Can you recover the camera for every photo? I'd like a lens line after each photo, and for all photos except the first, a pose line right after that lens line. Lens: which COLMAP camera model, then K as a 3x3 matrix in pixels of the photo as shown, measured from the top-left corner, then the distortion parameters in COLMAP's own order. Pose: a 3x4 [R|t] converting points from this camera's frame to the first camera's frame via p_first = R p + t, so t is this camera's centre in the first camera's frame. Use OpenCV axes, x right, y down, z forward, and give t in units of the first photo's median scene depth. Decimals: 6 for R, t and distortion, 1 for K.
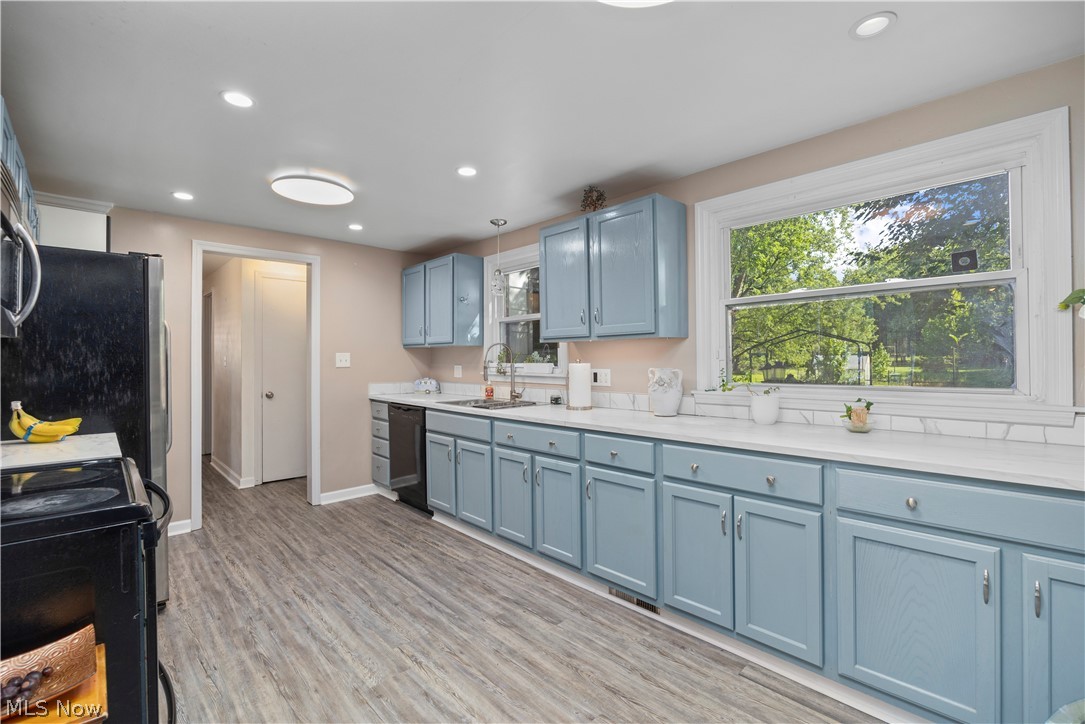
lens RADIAL K [[474.6, 0, 540.4], [0, 474.6, 361.8], [0, 0, 1]] dist [-0.011602, -0.000440]
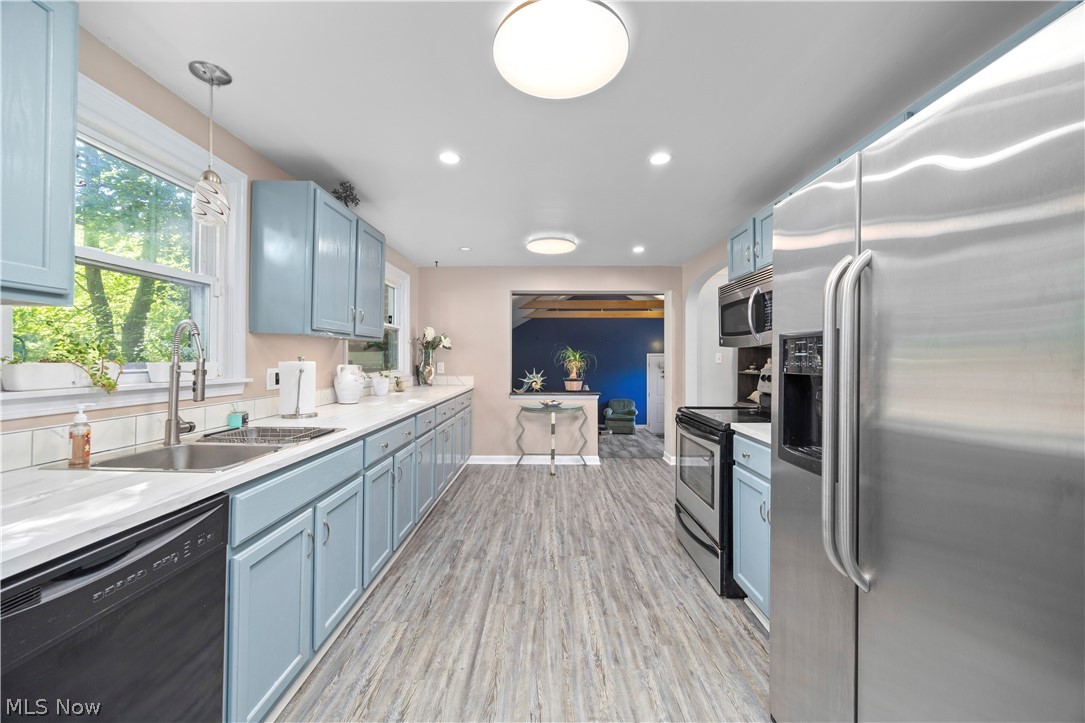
lens RADIAL K [[429.5, 0, 536.7], [0, 429.5, 356.7], [0, 0, 1]] dist [-0.000030, 0.000010]
pose [[-0.715609, 0.006446, 0.698472, -0.965928], [0.002784, 0.999976, -0.006376, 0.002242], [-0.698496, -0.002618, -0.715609, 1.638803]]
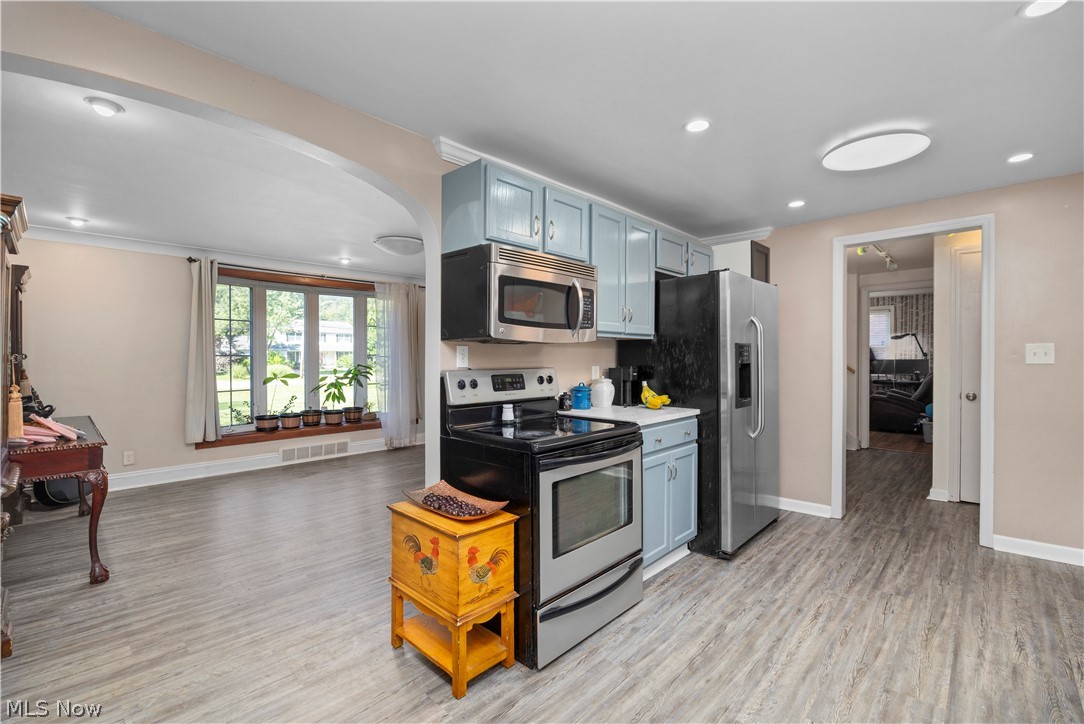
lens RADIAL K [[474.2, 0, 543.2], [0, 474.2, 361.7], [0, 0, 1]] dist [-0.011602, -0.000440]
pose [[0.064039, 0.014460, -0.997843, 0.375493], [0.001392, 0.999893, 0.014579, -0.004755], [0.997946, -0.002322, 0.064012, 0.430158]]
